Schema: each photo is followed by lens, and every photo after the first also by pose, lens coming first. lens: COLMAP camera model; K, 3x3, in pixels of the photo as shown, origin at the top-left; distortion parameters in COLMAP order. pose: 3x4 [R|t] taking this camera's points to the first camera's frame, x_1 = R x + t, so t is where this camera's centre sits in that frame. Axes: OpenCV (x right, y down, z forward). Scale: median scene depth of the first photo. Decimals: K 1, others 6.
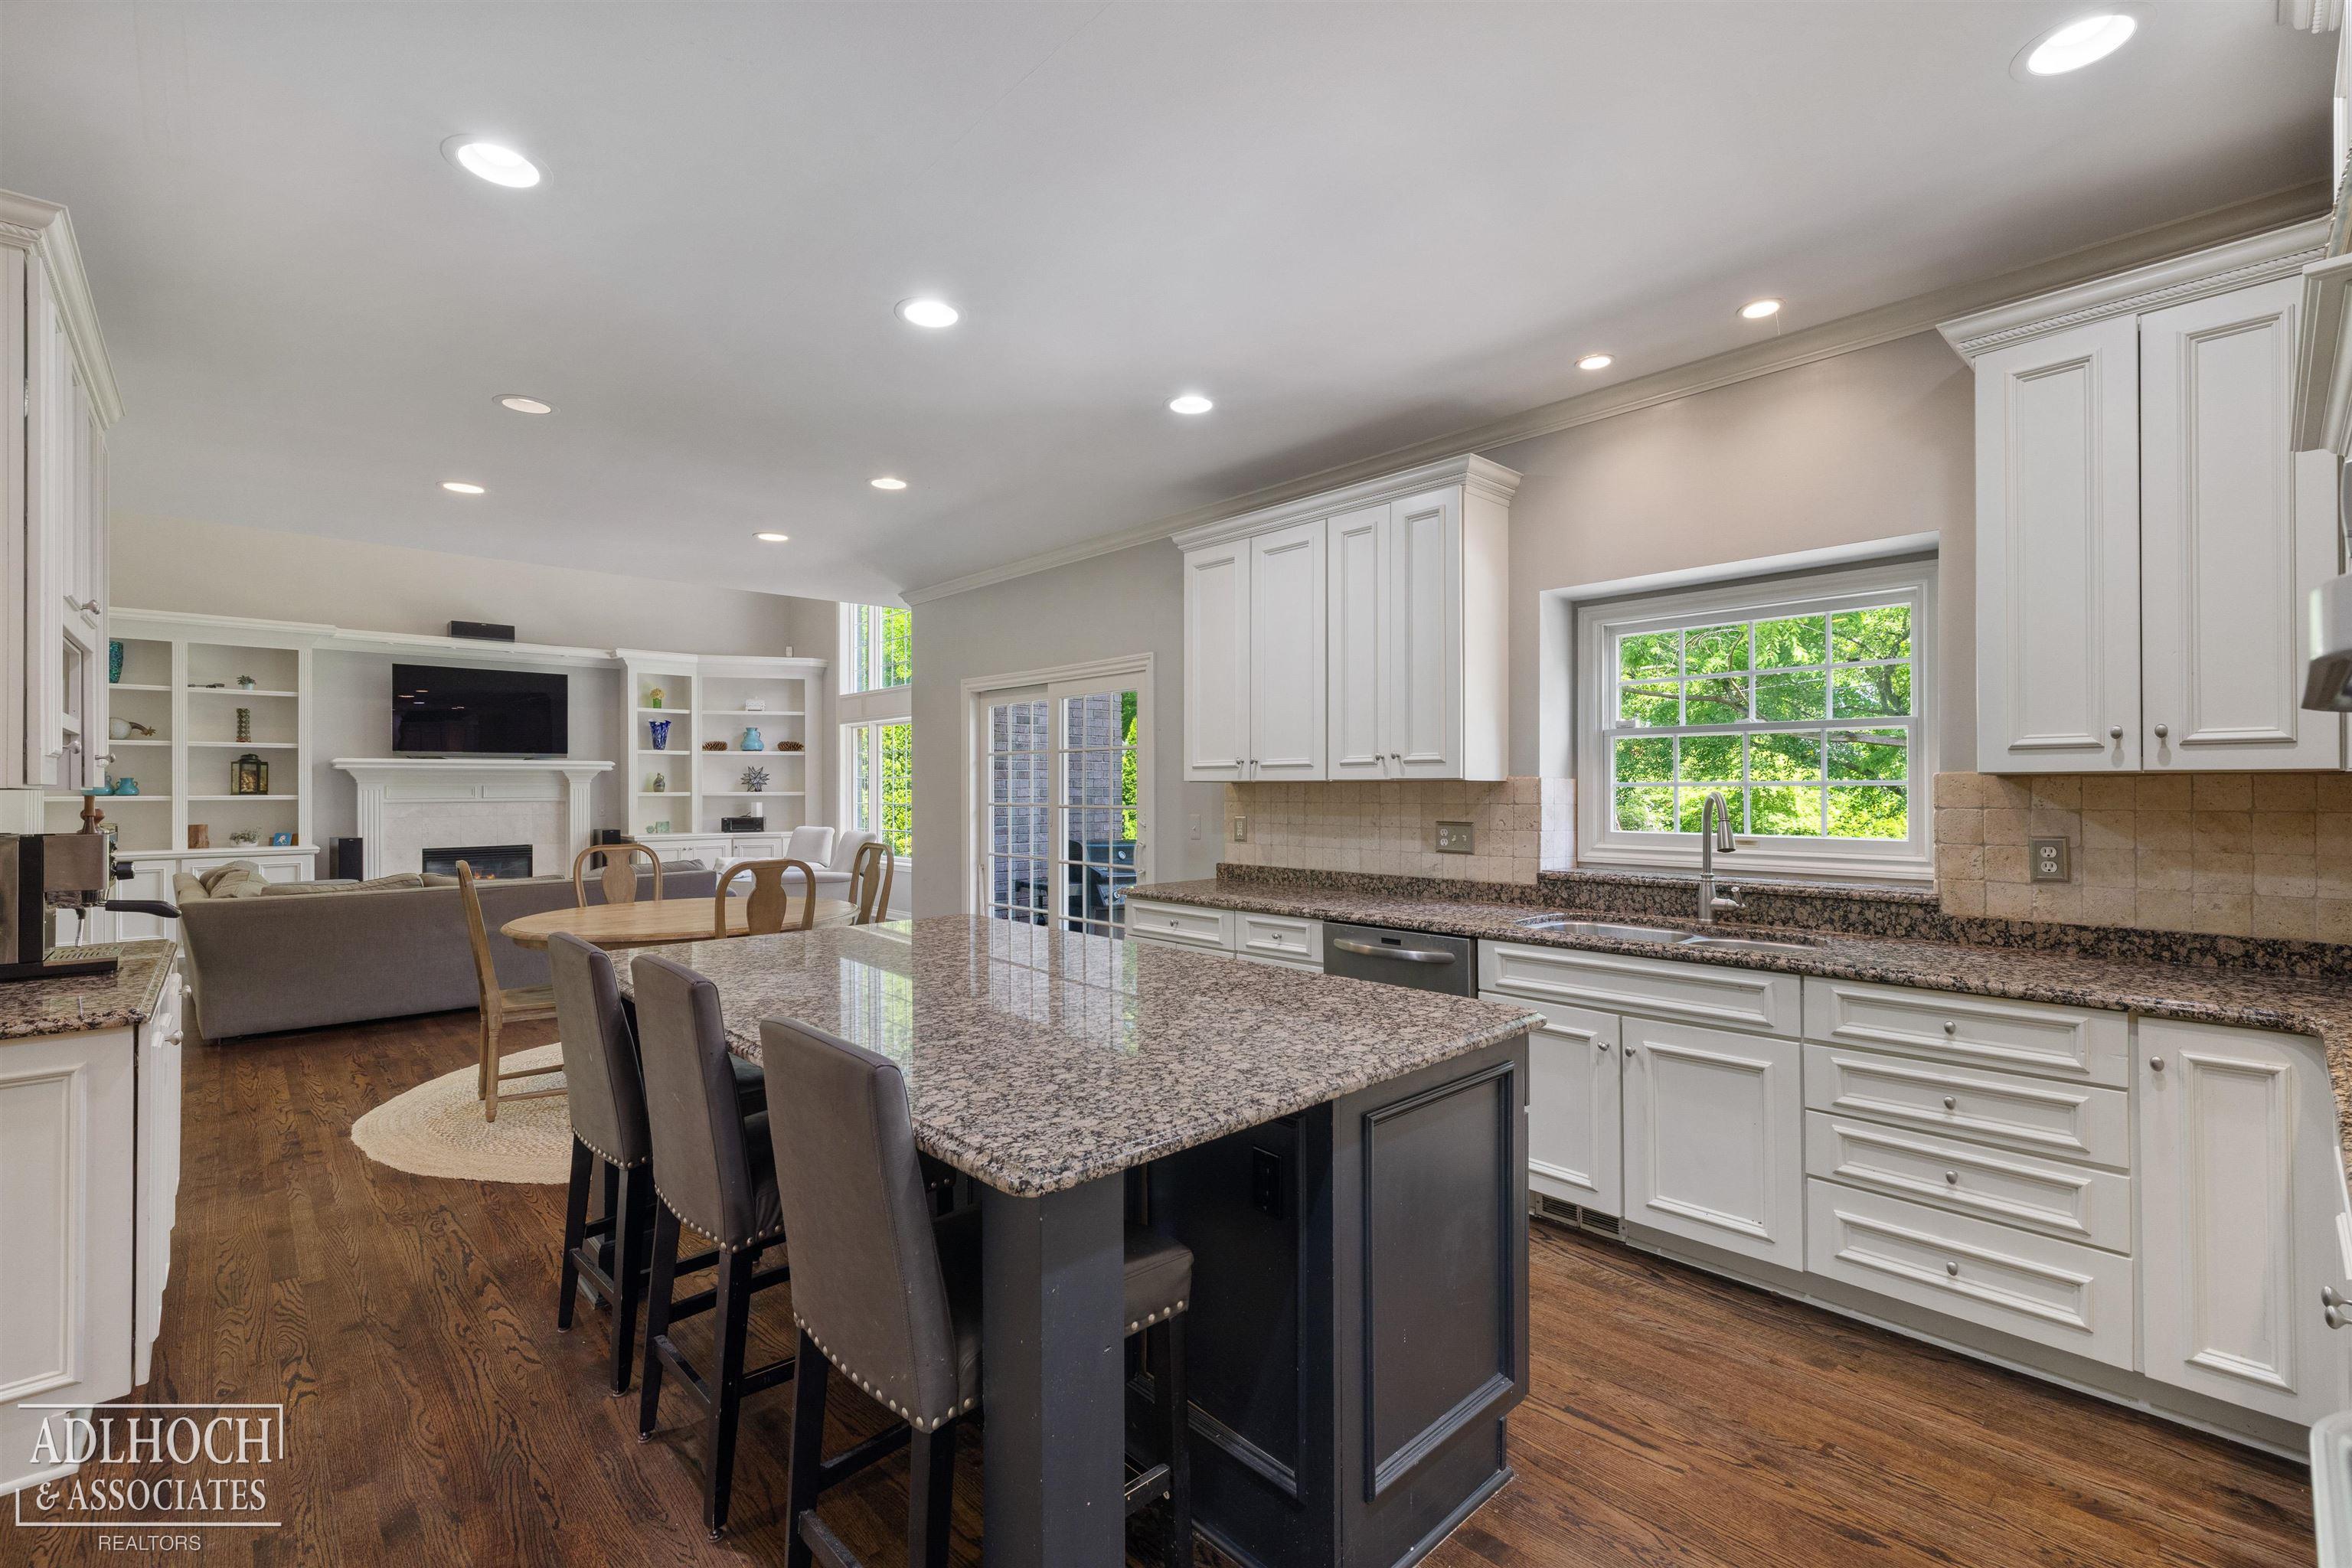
lens RADIAL K [[1008.0, 0, 1184.1], [0, 1008.0, 788.9], [0, 0, 1]] dist [-0.001819, 0.000985]
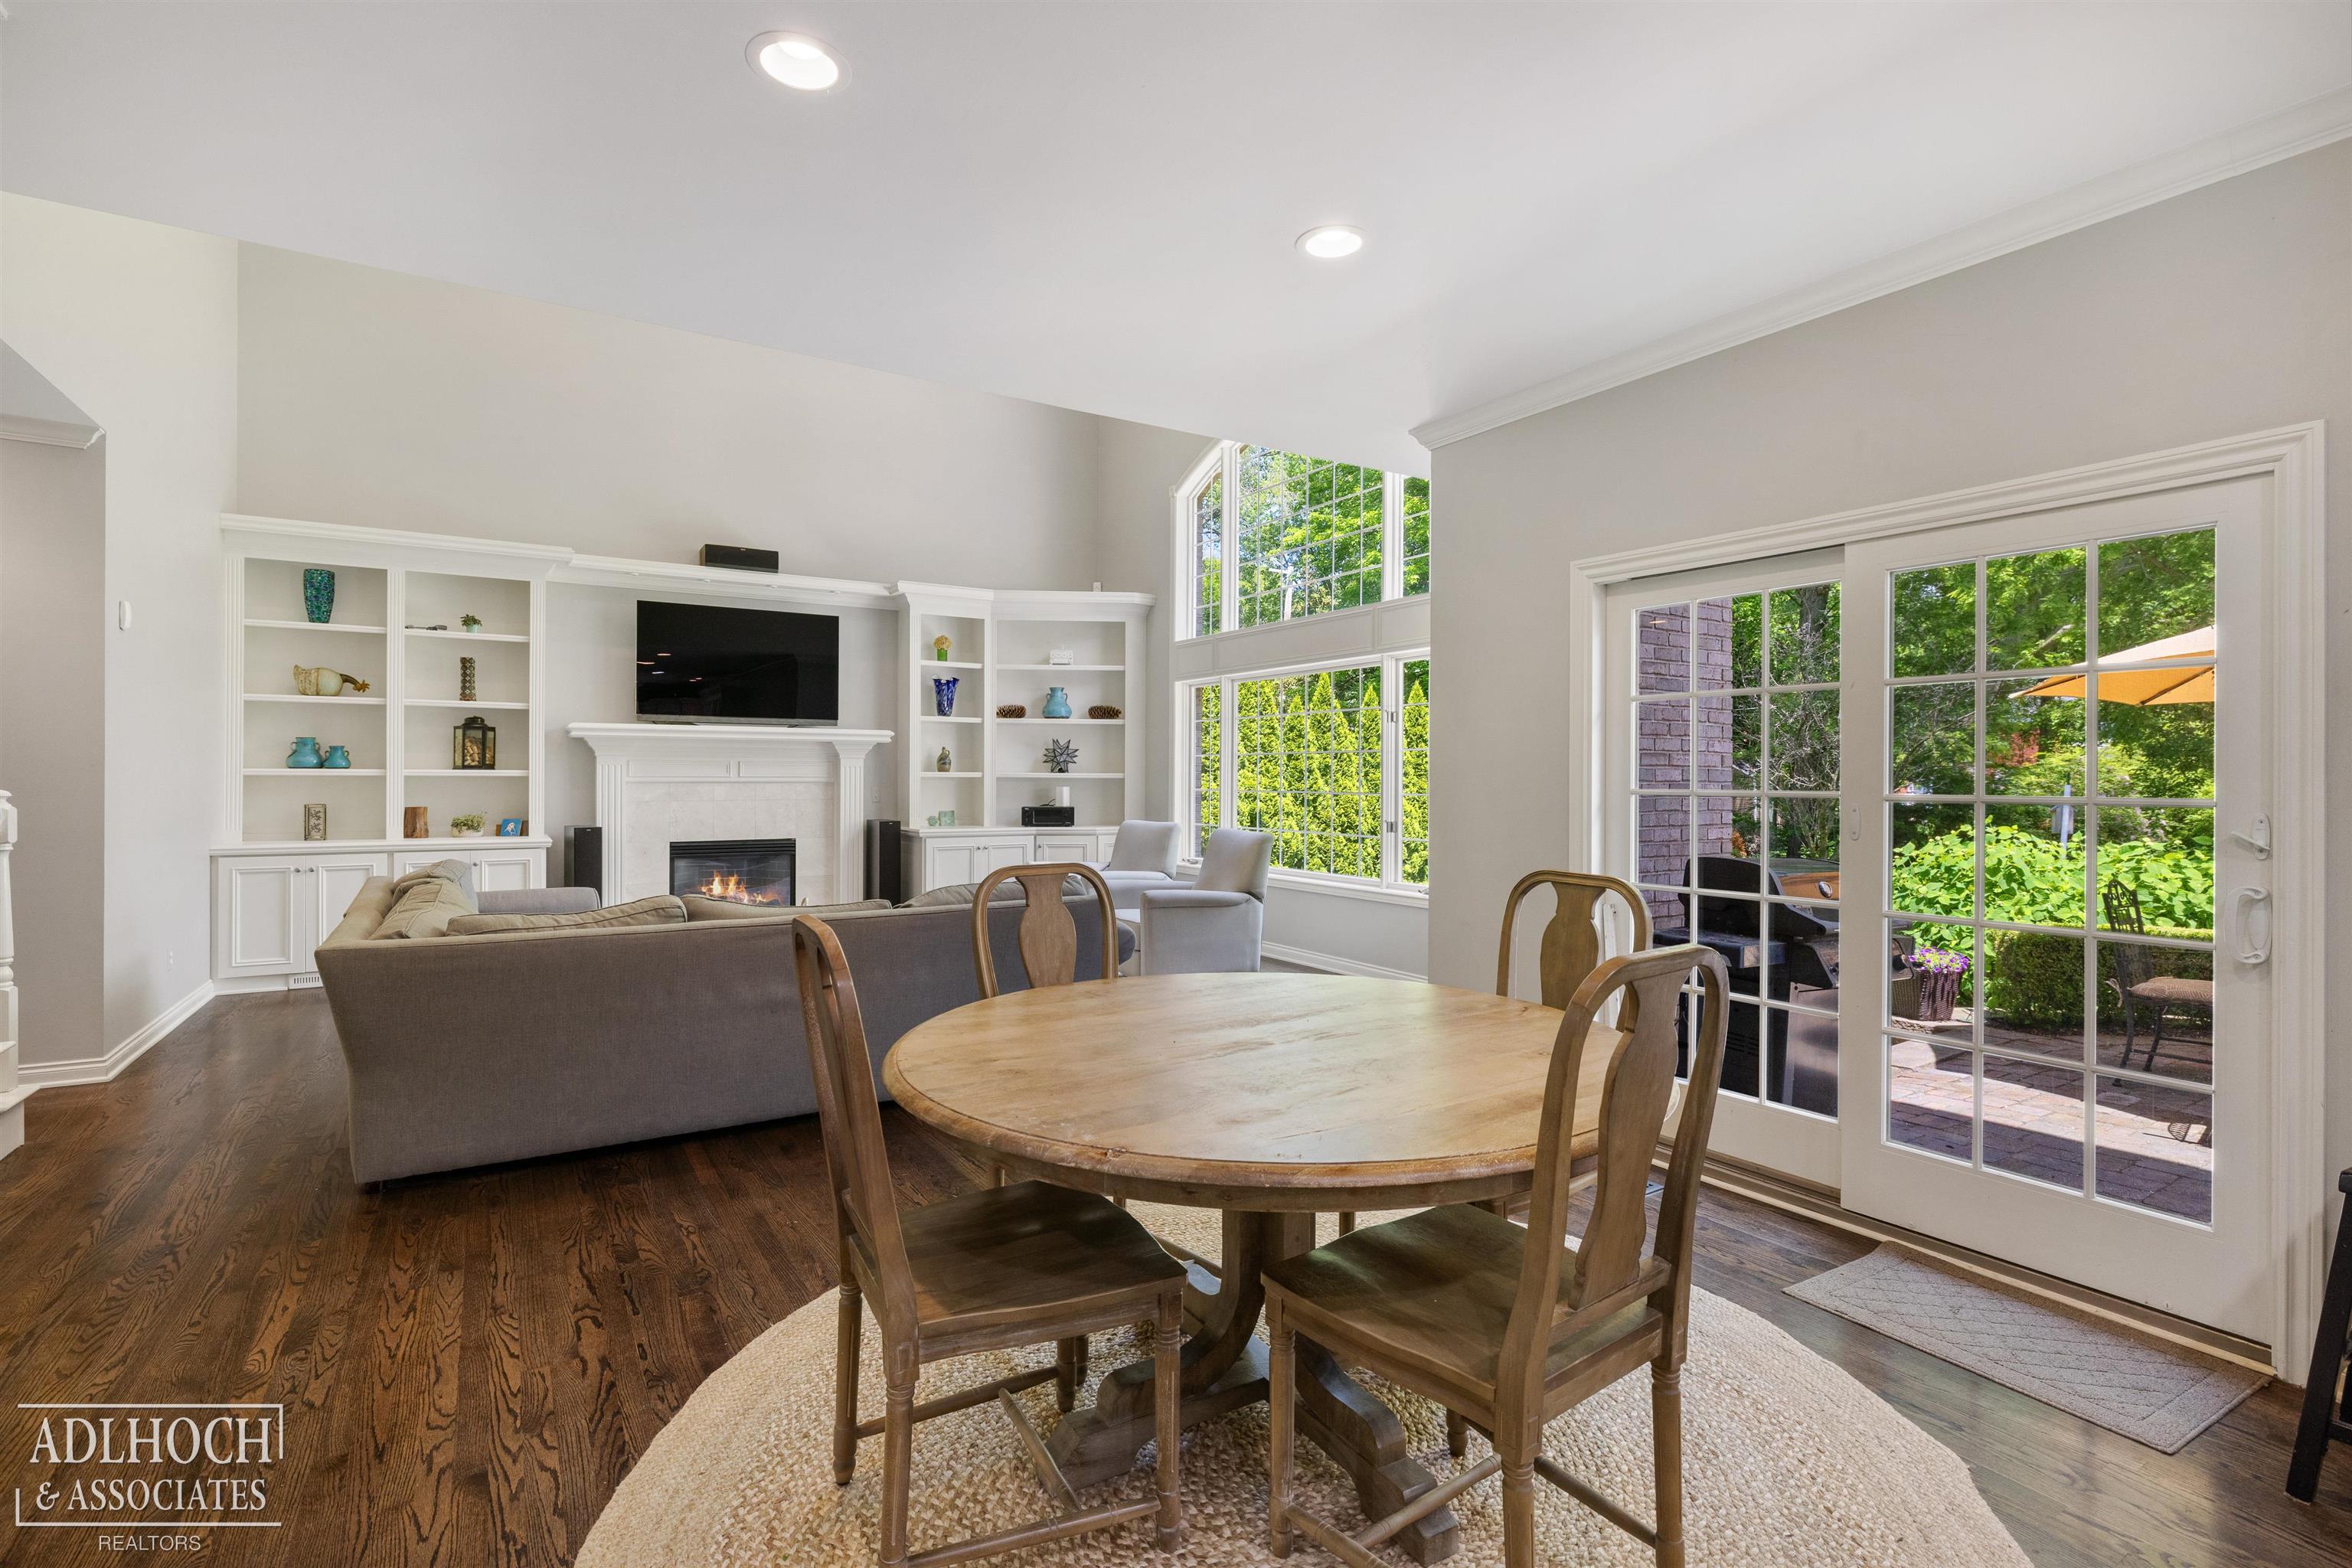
lens RADIAL K [[1138.1, 0, 1189.3], [0, 1138.1, 780.0], [0, 0, 1]] dist [0.002627, -0.000033]
pose [[0.978107, 0.009482, -0.207887, -0.183352], [-0.008982, 0.999954, 0.003348, 0.005297], [0.207910, -0.001407, 0.978147, 0.226444]]
